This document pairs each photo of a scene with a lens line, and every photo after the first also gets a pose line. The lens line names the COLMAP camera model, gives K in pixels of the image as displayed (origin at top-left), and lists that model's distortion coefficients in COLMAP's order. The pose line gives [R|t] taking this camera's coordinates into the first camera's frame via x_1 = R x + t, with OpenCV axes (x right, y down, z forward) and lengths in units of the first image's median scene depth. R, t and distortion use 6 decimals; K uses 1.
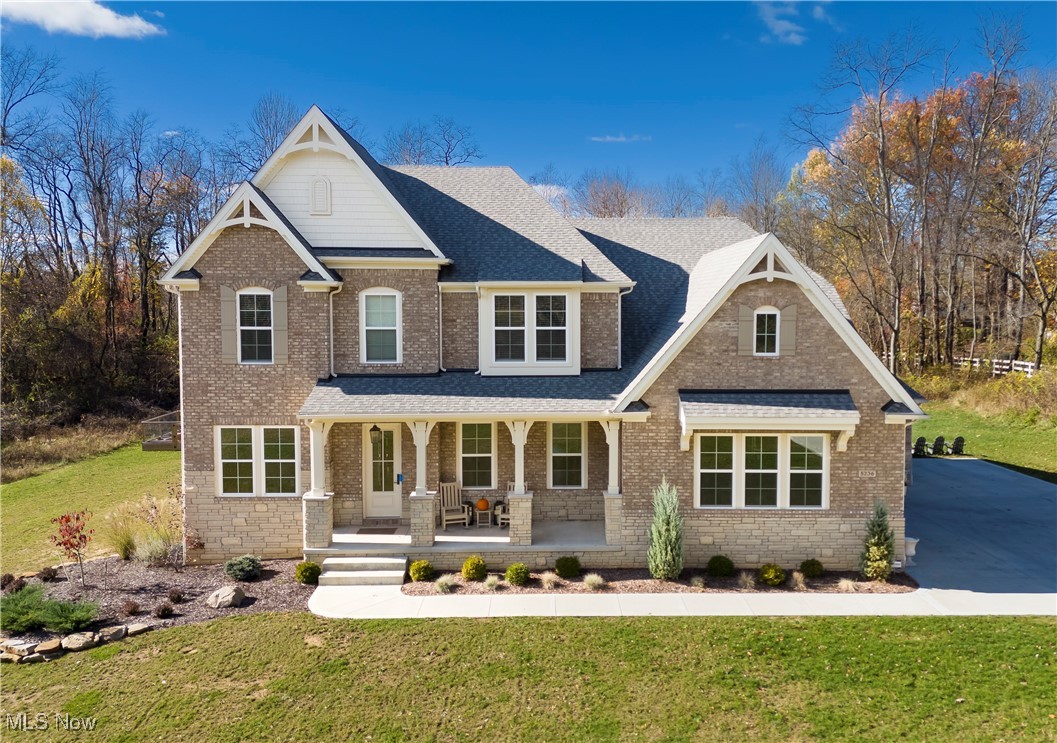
lens RADIAL K [[838.9, 0, 557.8], [0, 838.9, 351.2], [0, 0, 1]] dist [0.047170, -0.011775]
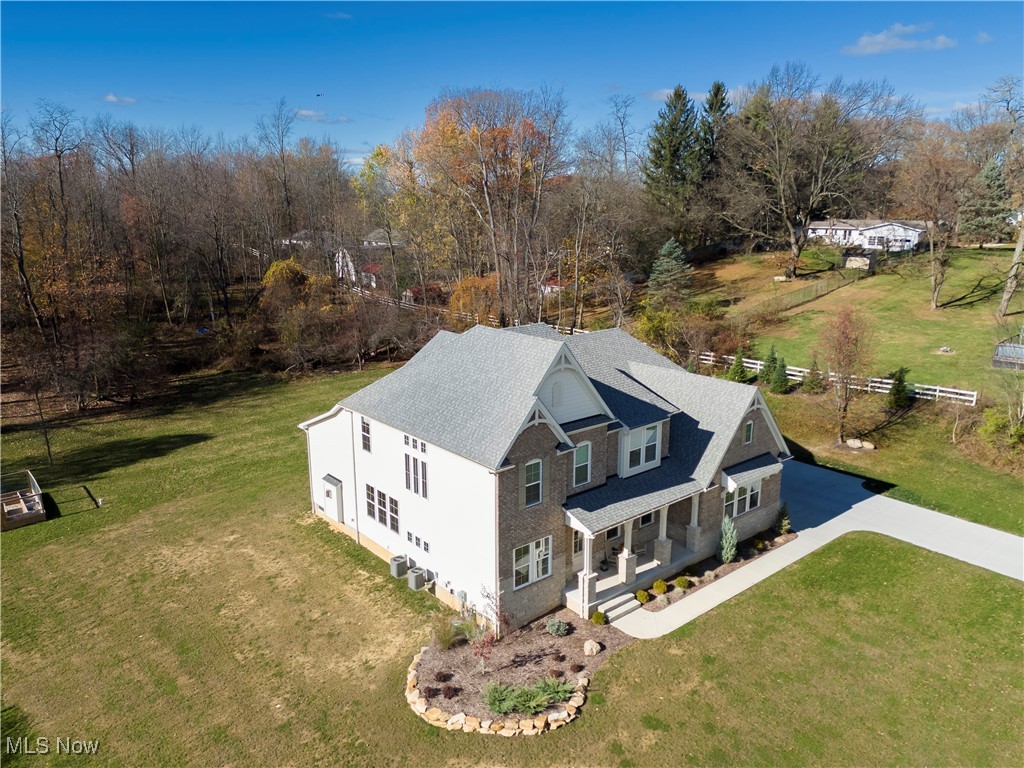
lens RADIAL K [[746.7, 0, 512.8], [0, 746.7, 362.4], [0, 0, 1]] dist [0.035127, -0.003588]
pose [[0.777927, -0.135249, 0.613627, -1.279014], [0.036950, 0.984717, 0.170197, -0.516471], [-0.627268, -0.109727, 0.771035, -0.029523]]
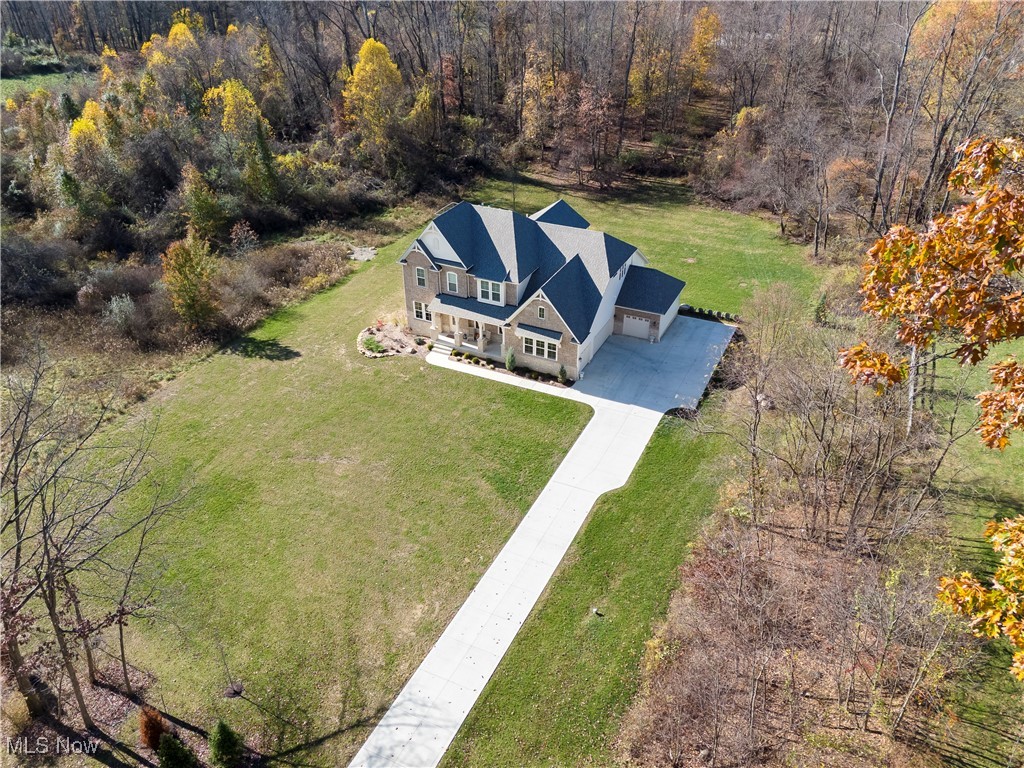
lens RADIAL K [[722.9, 0, 528.9], [0, 722.9, 384.7], [0, 0, 1]] dist [0.049123, -0.000632]
pose [[0.901814, 0.237667, -0.360897, 1.331575], [-0.030430, 0.868022, 0.495593, -1.226613], [0.431052, -0.435950, 0.790026, -1.489348]]
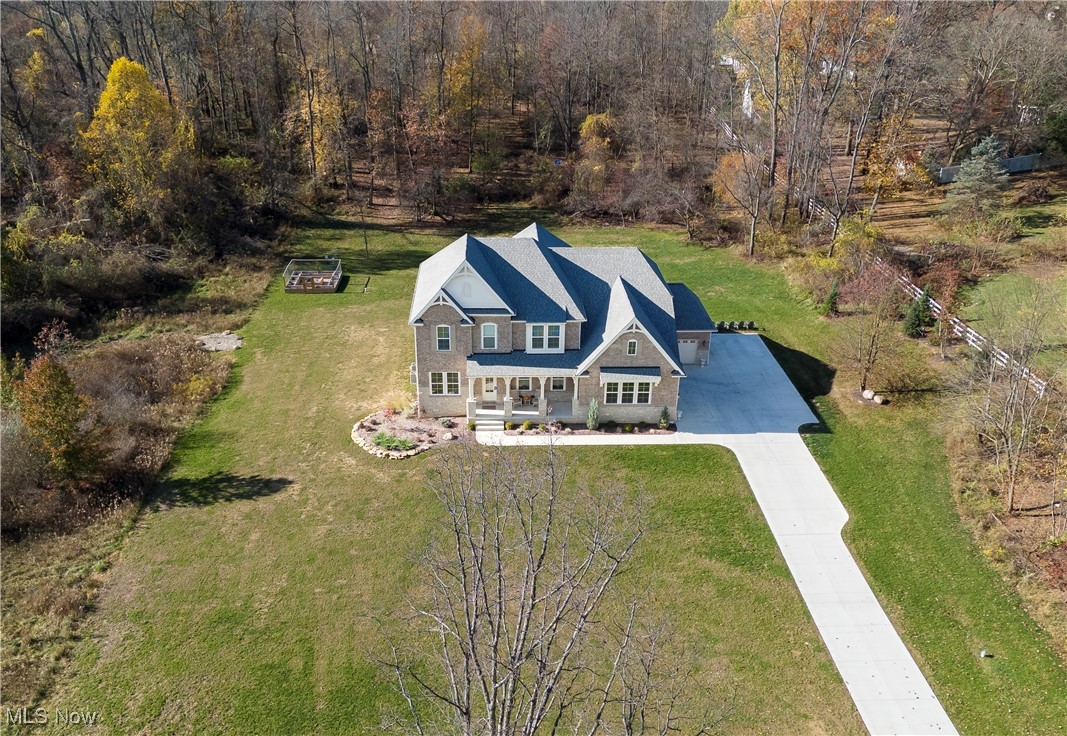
lens RADIAL K [[882.4, 0, 533.5], [0, 882.4, 368.0], [0, 0, 1]] dist [0.072749, -0.002667]
pose [[0.999605, 0.001378, 0.028079, -0.159798], [-0.011905, 0.925557, 0.378421, -1.055498], [-0.025467, -0.378606, 0.925208, -1.713754]]
